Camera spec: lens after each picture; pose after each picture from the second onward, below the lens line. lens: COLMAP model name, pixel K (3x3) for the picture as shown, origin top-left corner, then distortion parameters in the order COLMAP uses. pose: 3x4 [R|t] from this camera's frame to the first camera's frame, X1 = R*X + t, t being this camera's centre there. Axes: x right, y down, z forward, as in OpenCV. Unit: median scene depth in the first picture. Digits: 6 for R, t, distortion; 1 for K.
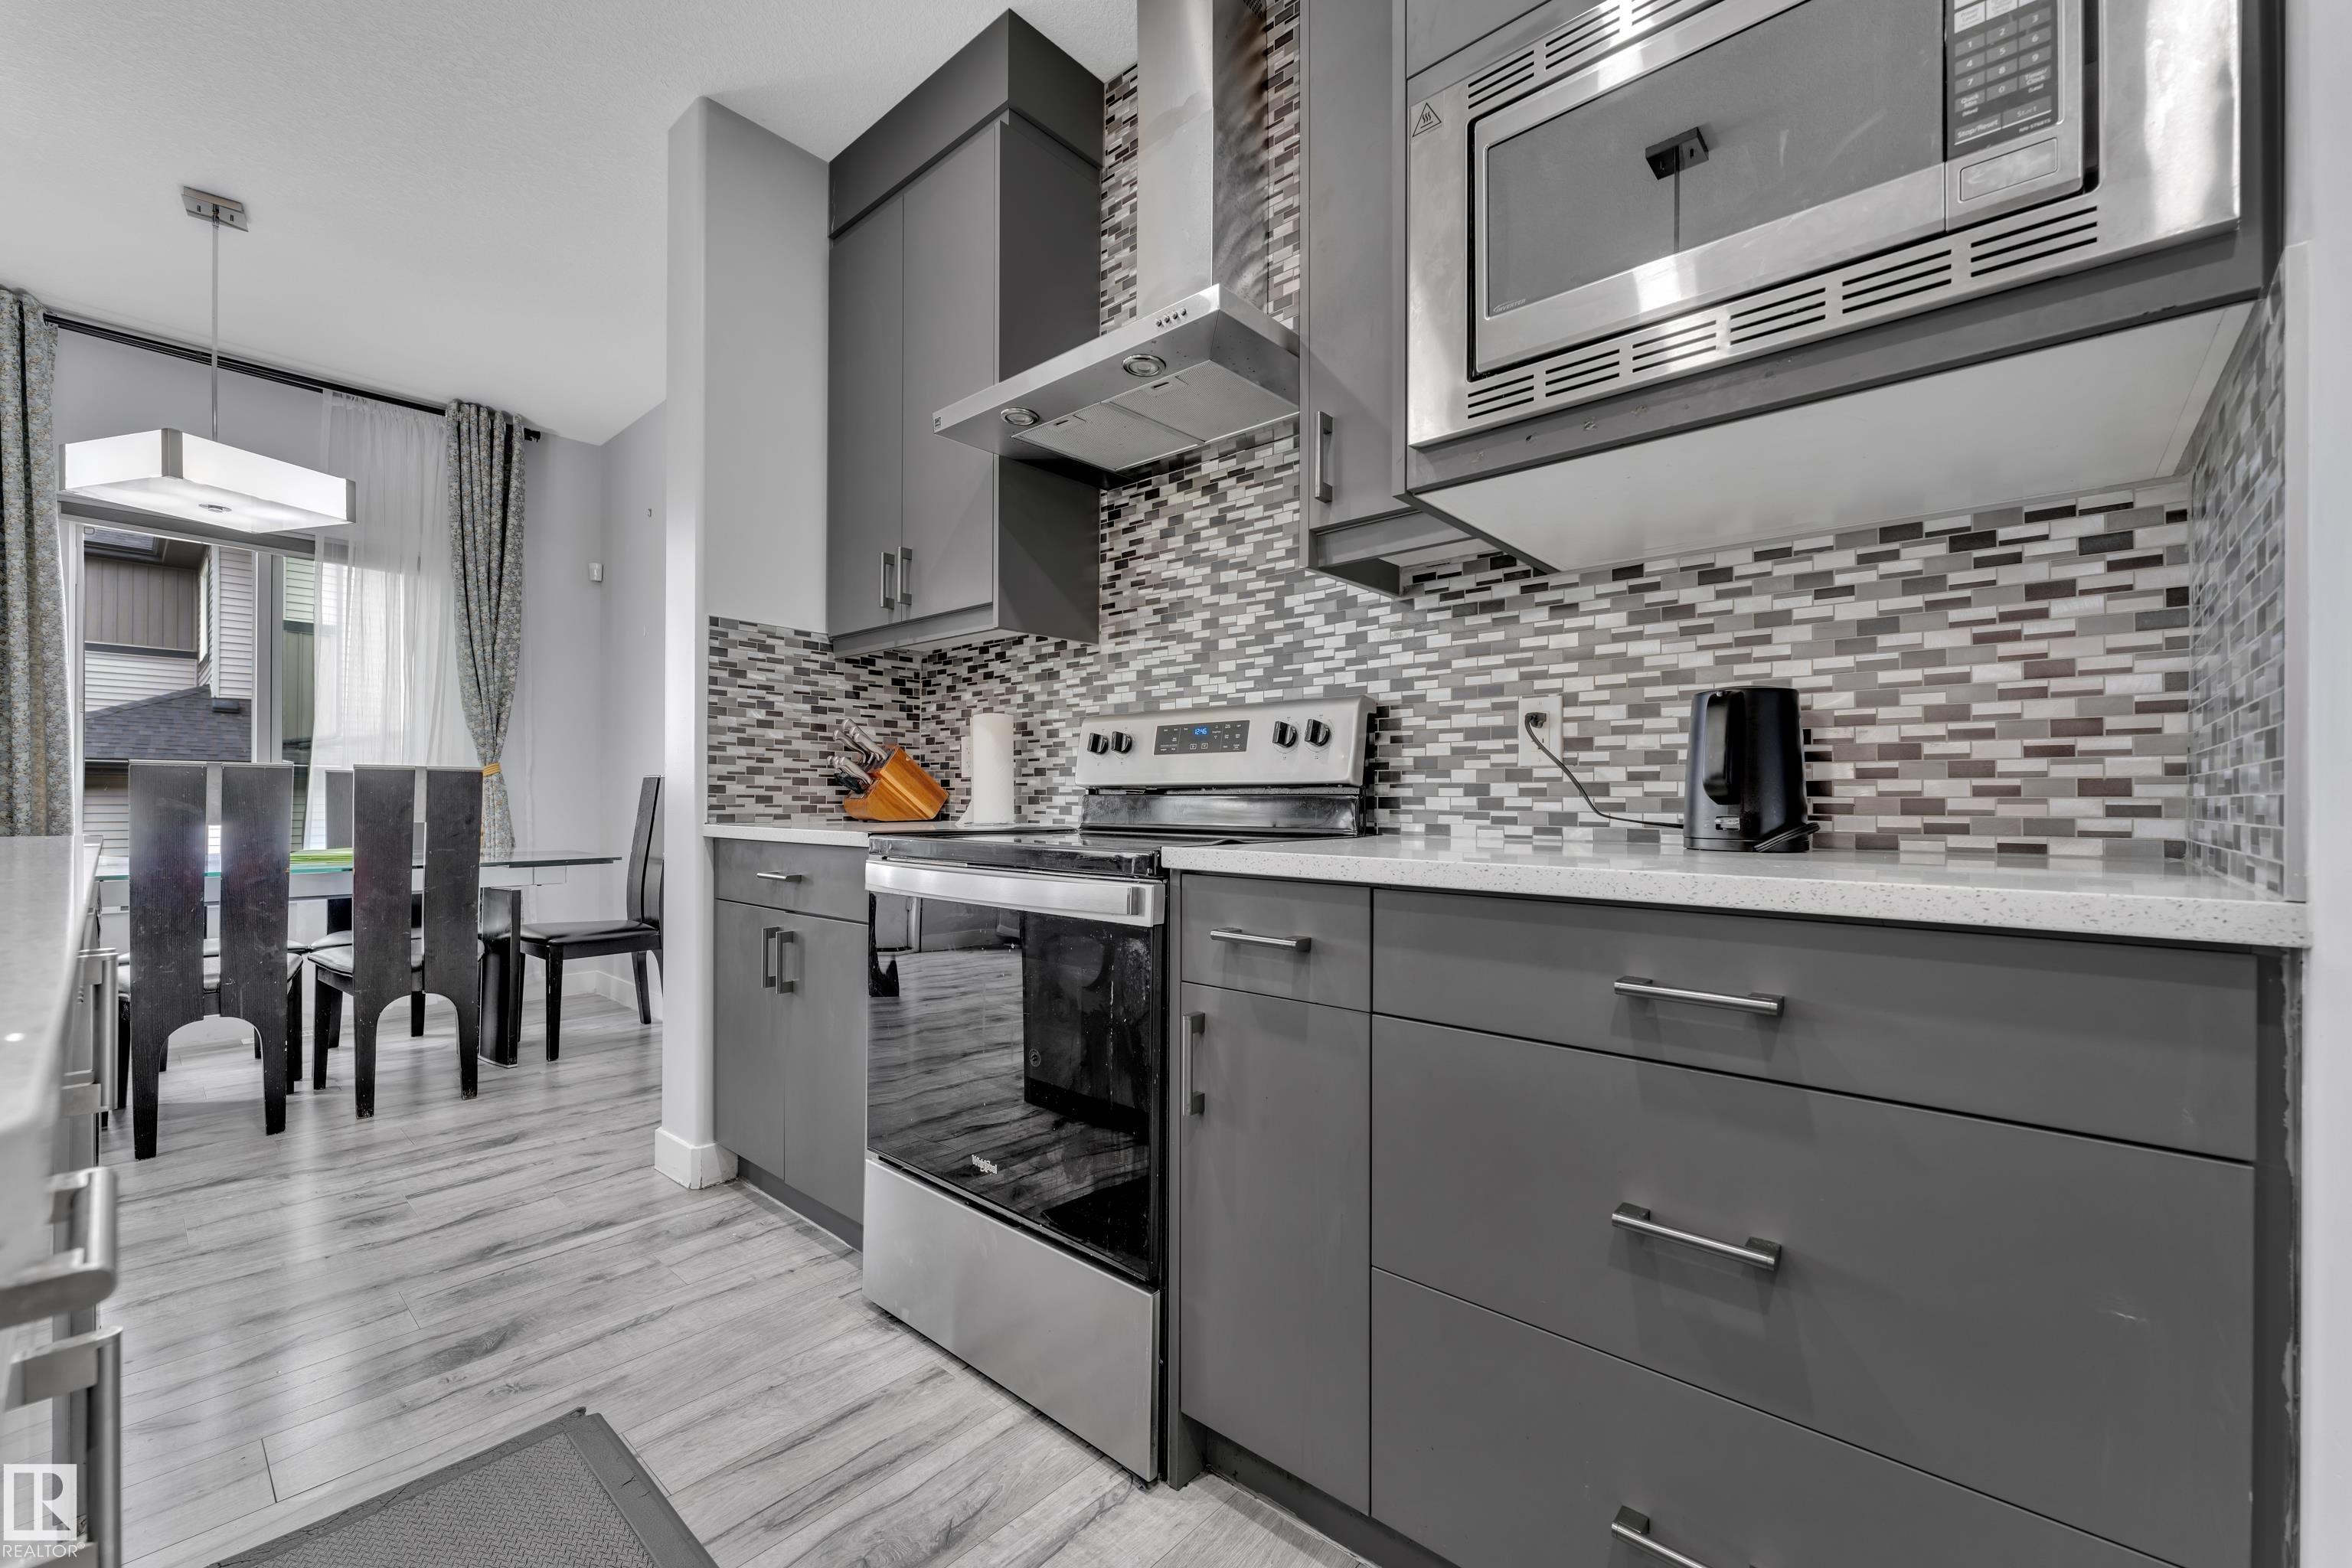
lens RADIAL K [[942.1, 0, 1175.5], [0, 942.1, 801.3], [0, 0, 1]] dist [0.002883, -0.000804]
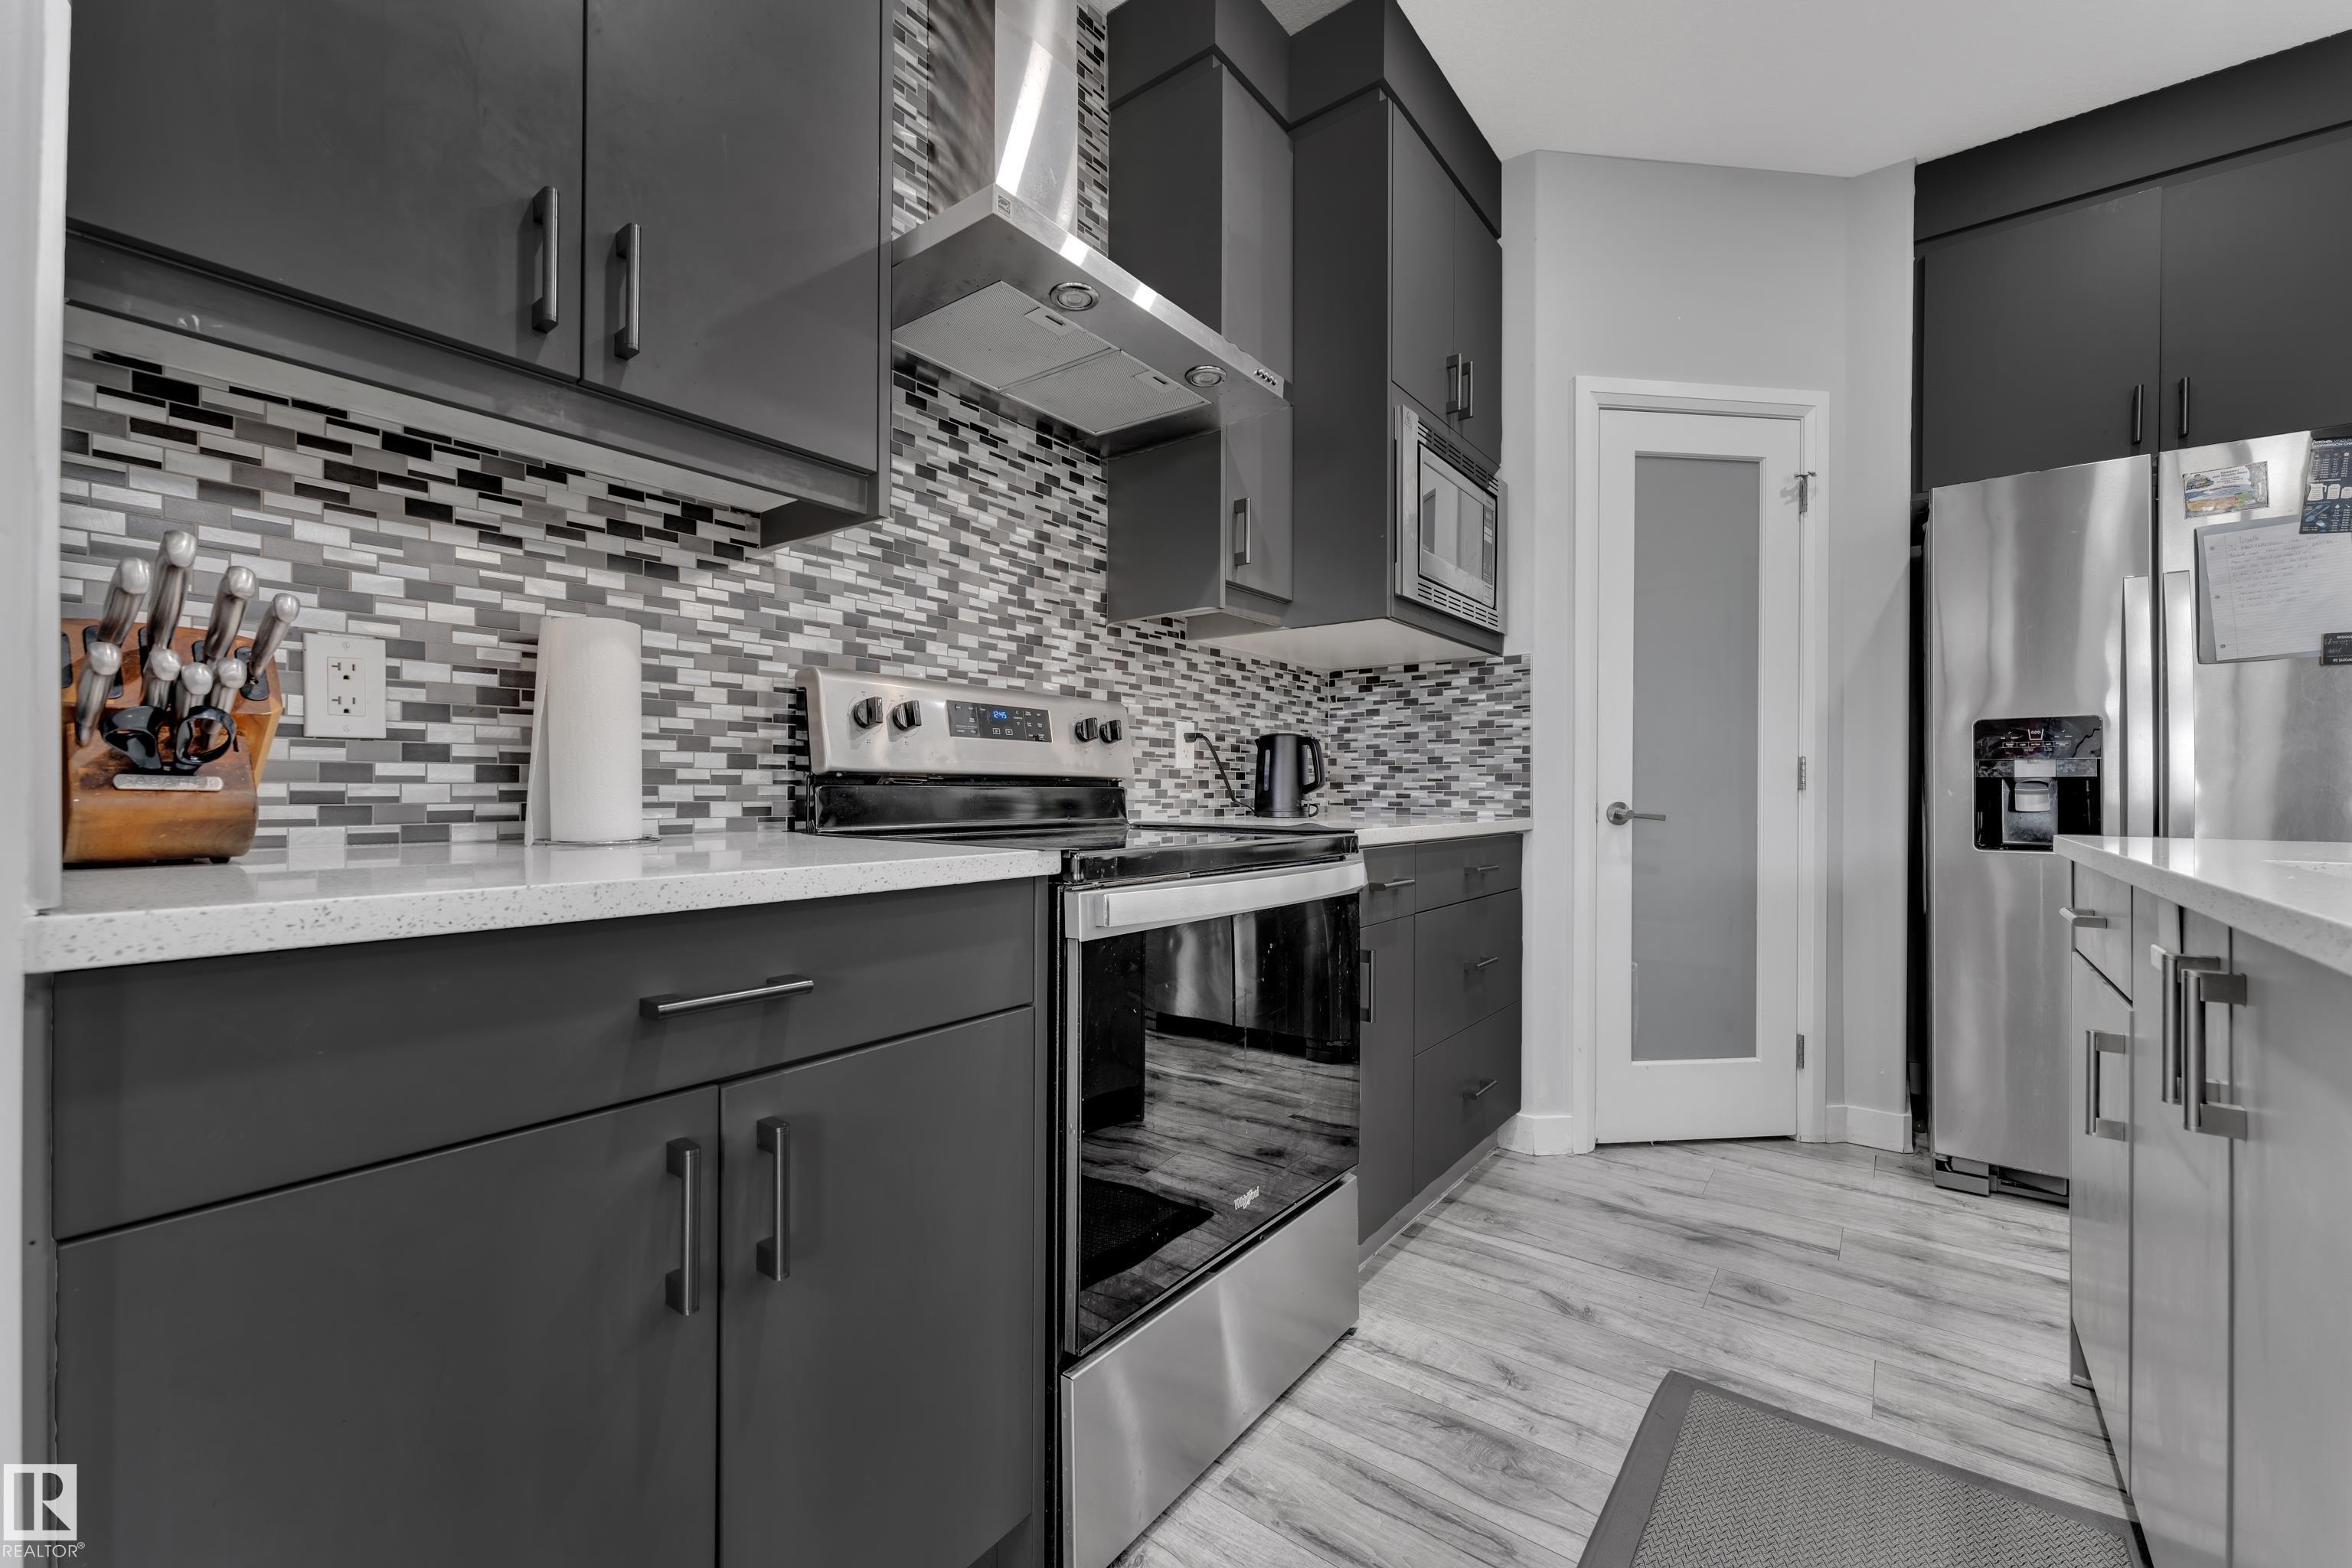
lens RADIAL K [[942.1, 0, 1168.4], [0, 942.1, 785.0], [0, 0, 1]] dist [0.002883, -0.000804]
pose [[-0.062905, -0.000913, 0.998019, -0.845407], [-0.006197, 0.999981, 0.000524, -0.009160], [-0.998000, -0.006151, -0.062909, 0.870481]]
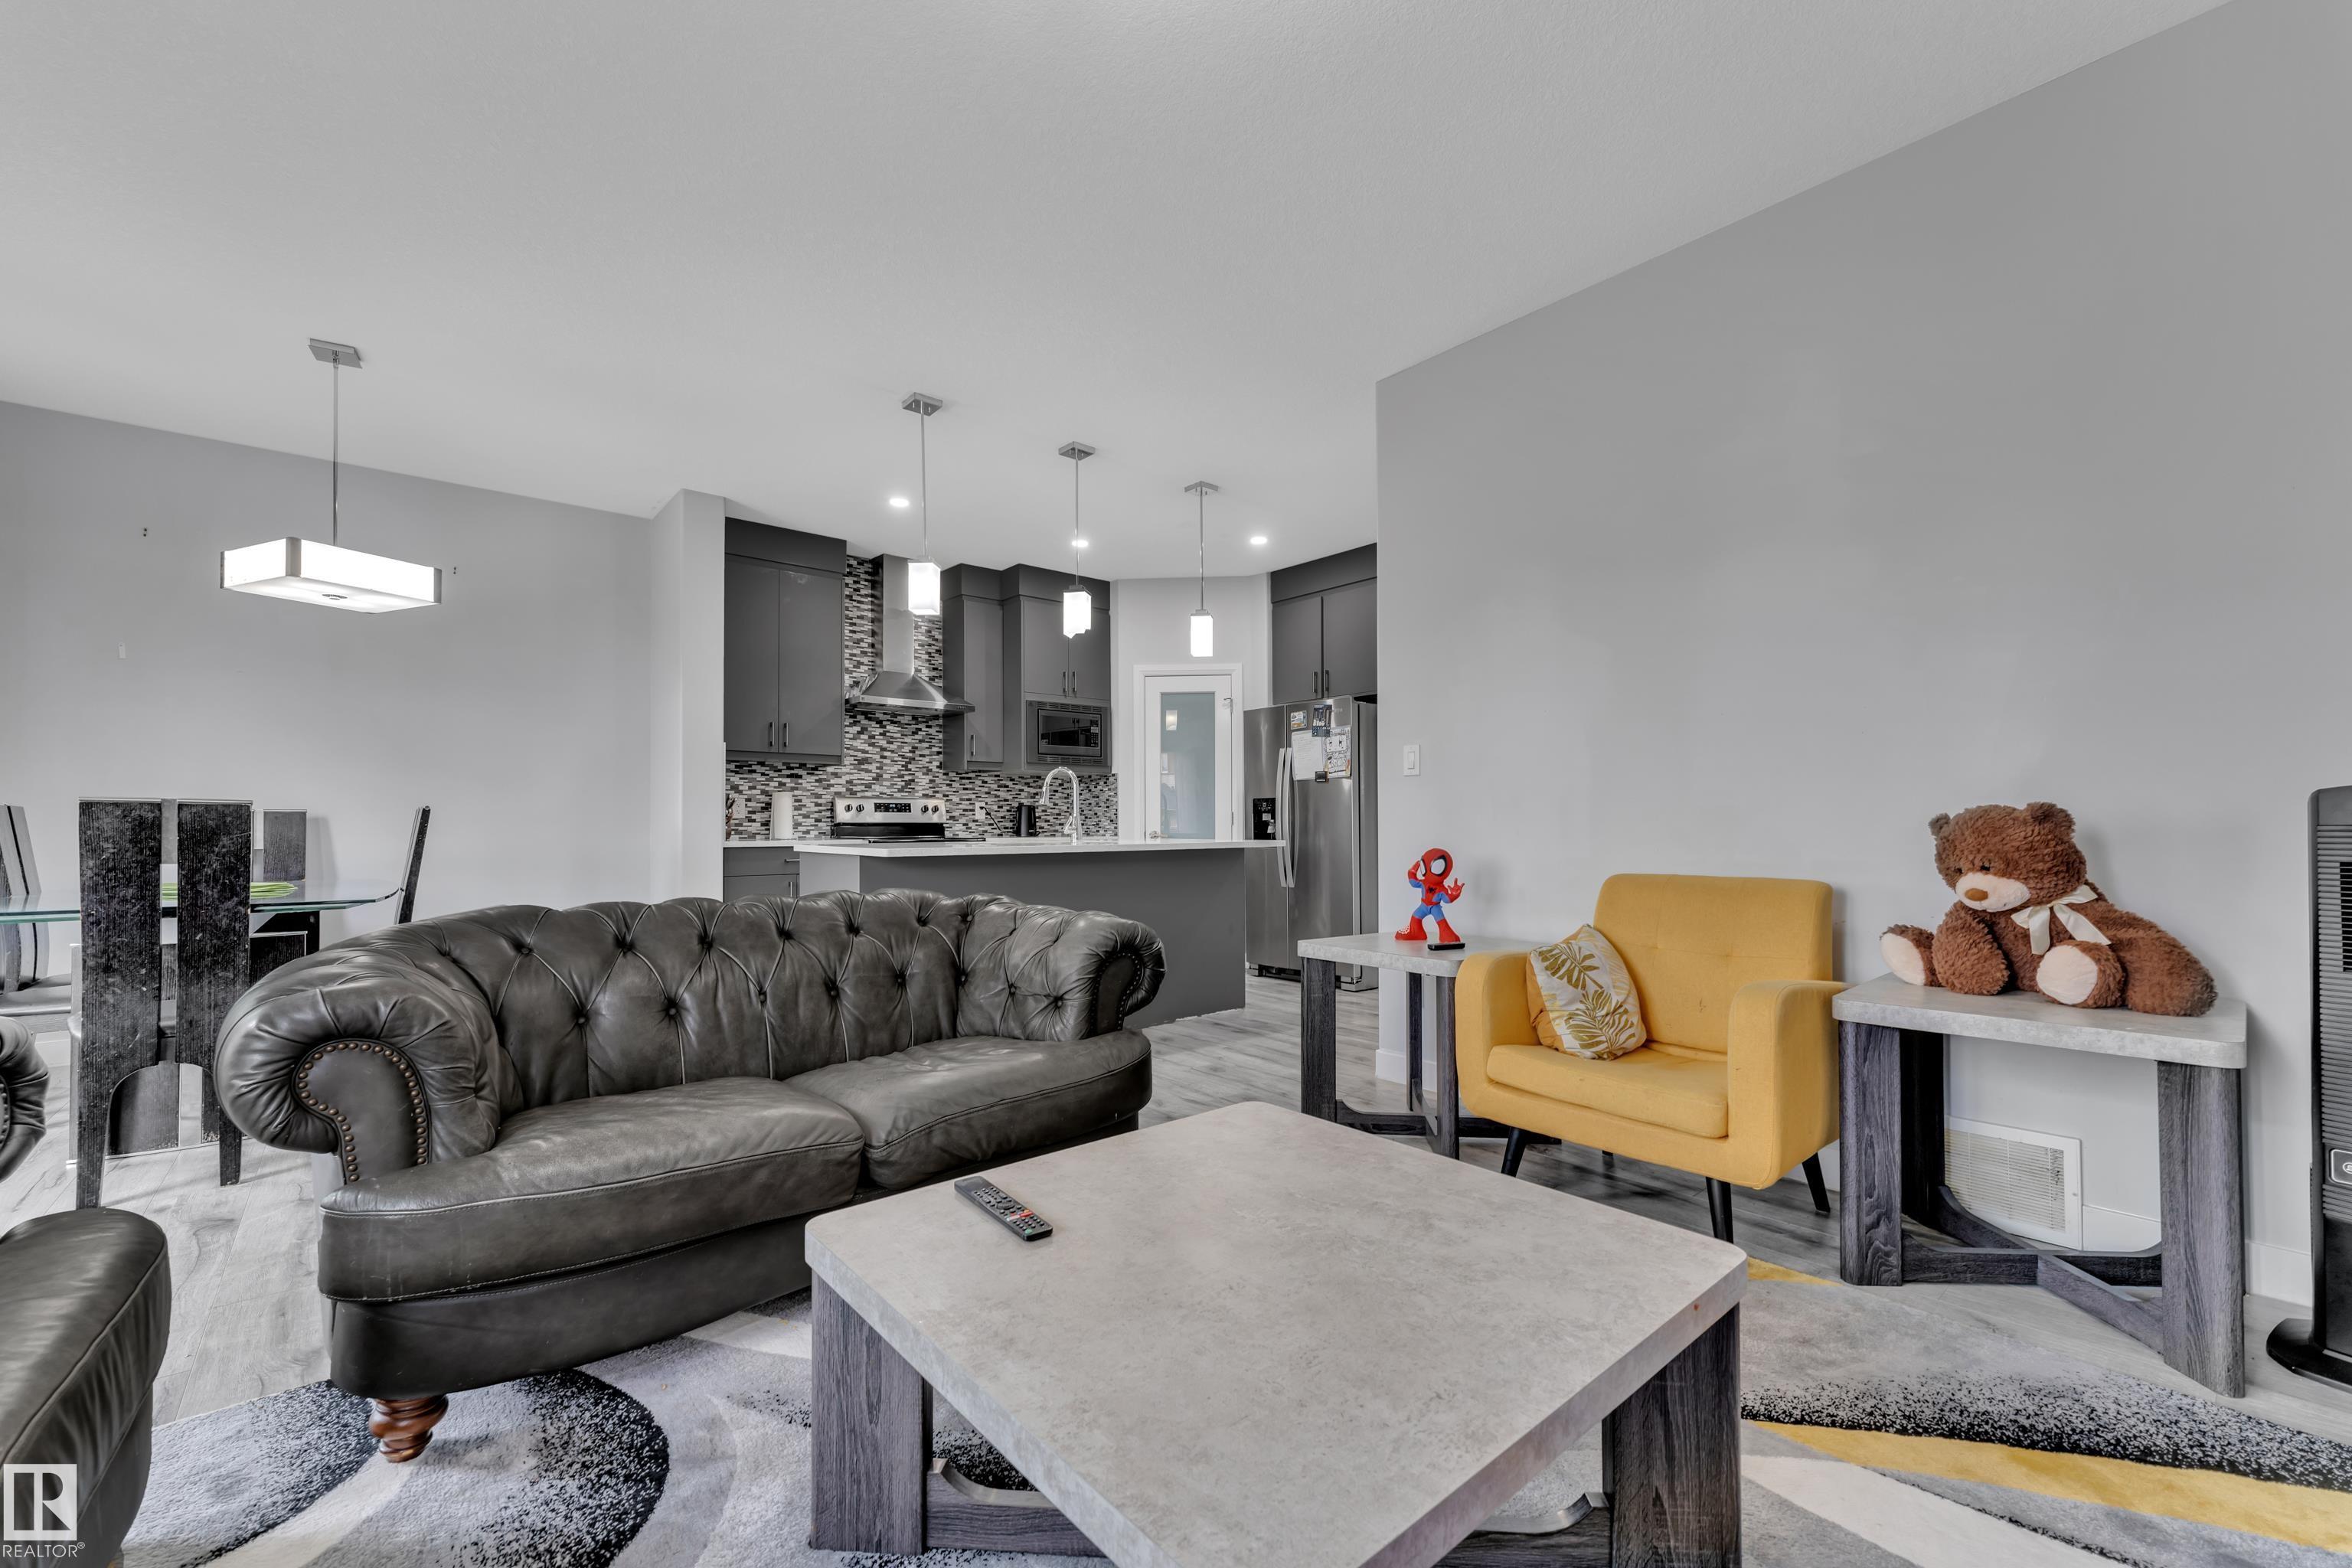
lens RADIAL K [[942.1, 0, 1166.8], [0, 942.1, 815.2], [0, 0, 1]] dist [0.002883, -0.000804]
pose [[0.144542, 0.002578, 0.989495, -2.809795], [0.002306, 0.999993, -0.002942, -0.030682], [-0.989496, 0.002707, 0.144535, -0.323519]]
